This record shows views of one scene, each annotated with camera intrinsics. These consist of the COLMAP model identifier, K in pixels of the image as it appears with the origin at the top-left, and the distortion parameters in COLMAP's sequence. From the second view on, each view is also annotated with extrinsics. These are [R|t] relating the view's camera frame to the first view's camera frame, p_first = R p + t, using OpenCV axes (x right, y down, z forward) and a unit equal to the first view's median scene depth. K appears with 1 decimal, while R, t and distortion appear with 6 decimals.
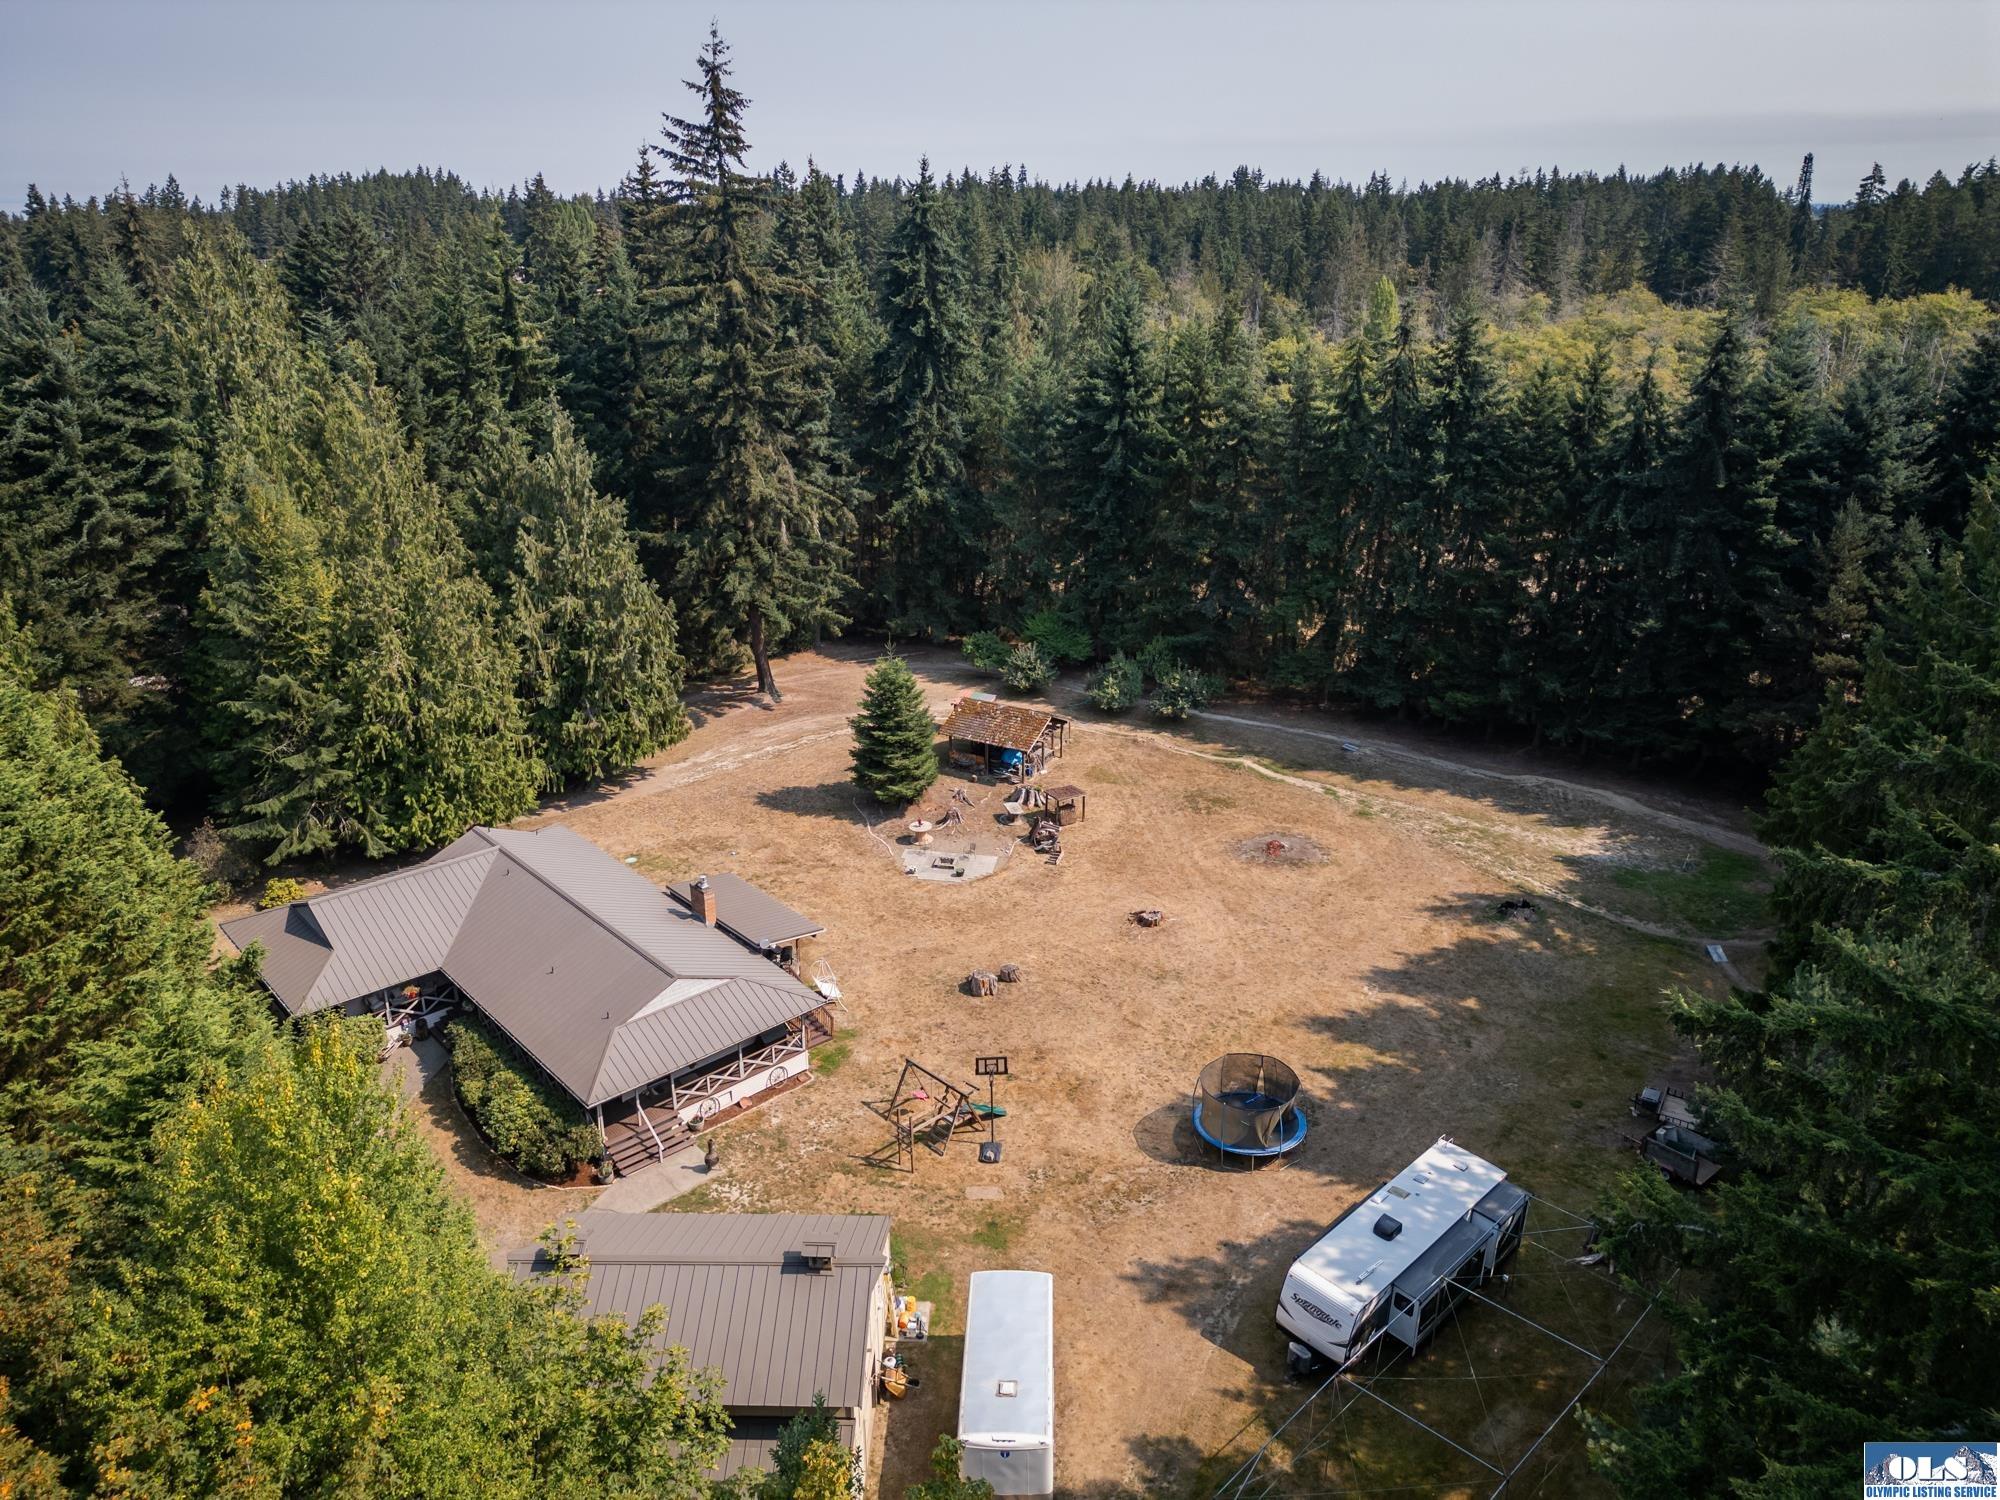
lens RADIAL K [[1401.6, 0, 1002.8], [0, 1401.6, 744.0], [0, 0, 1]] dist [0.071189, -0.064536]
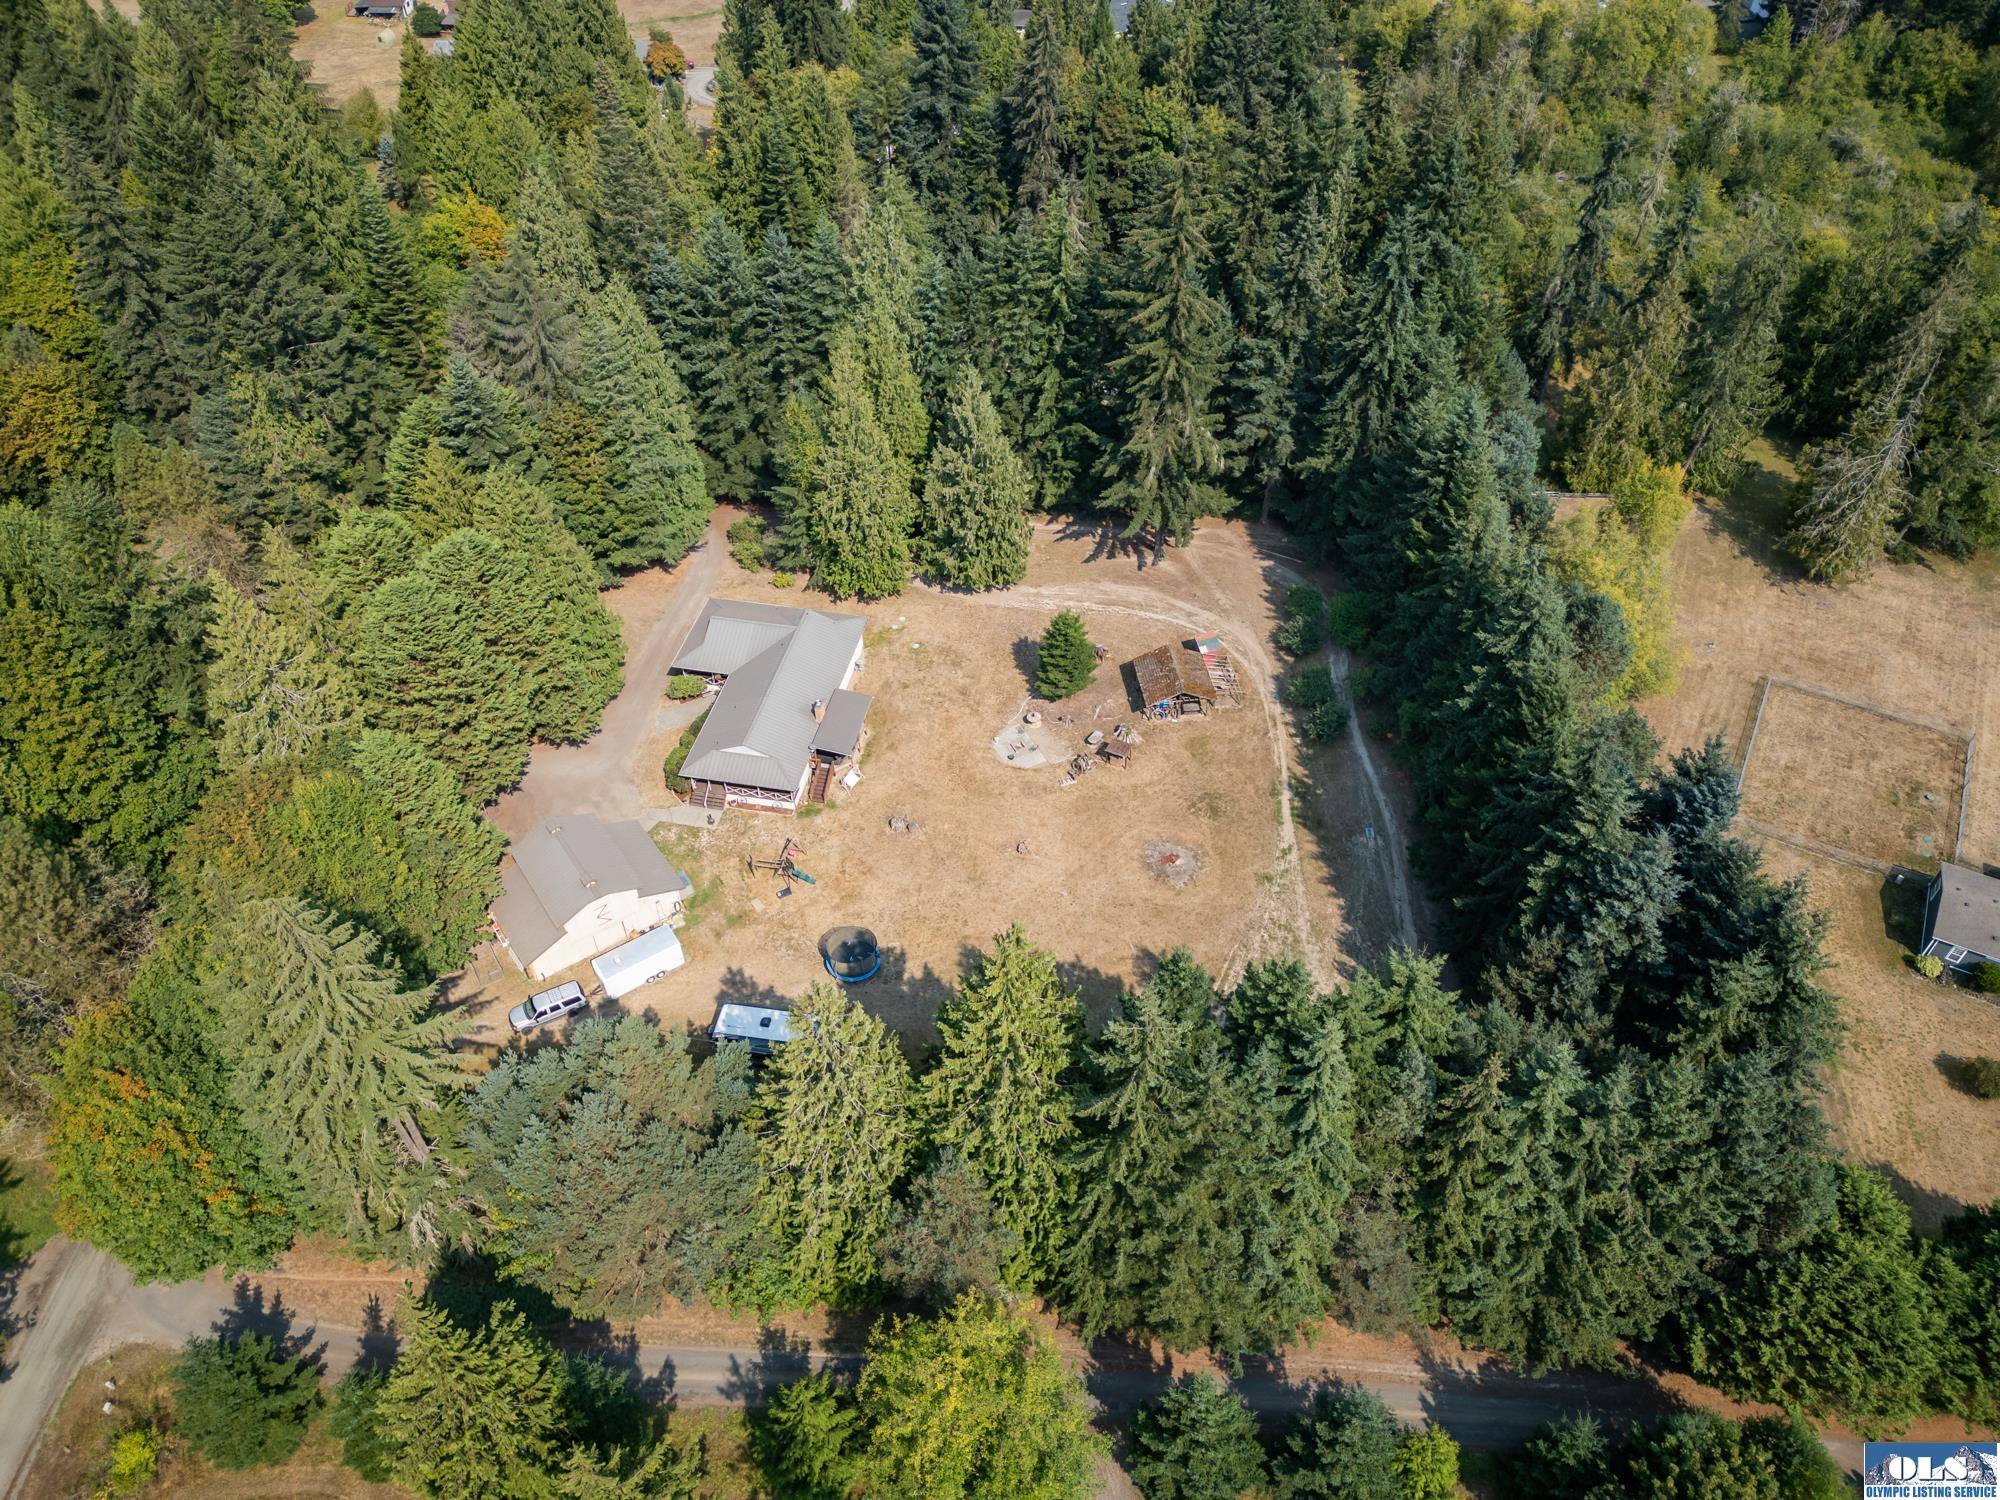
lens RADIAL K [[1401.6, 0, 992.1], [0, 1401.6, 754.9], [0, 0, 1]] dist [0.071189, -0.064536]
pose [[0.593159, 0.564655, -0.573870, 0.936406], [-0.280499, 0.813089, 0.510105, -0.775336], [0.754641, -0.141603, 0.640676, -0.085007]]
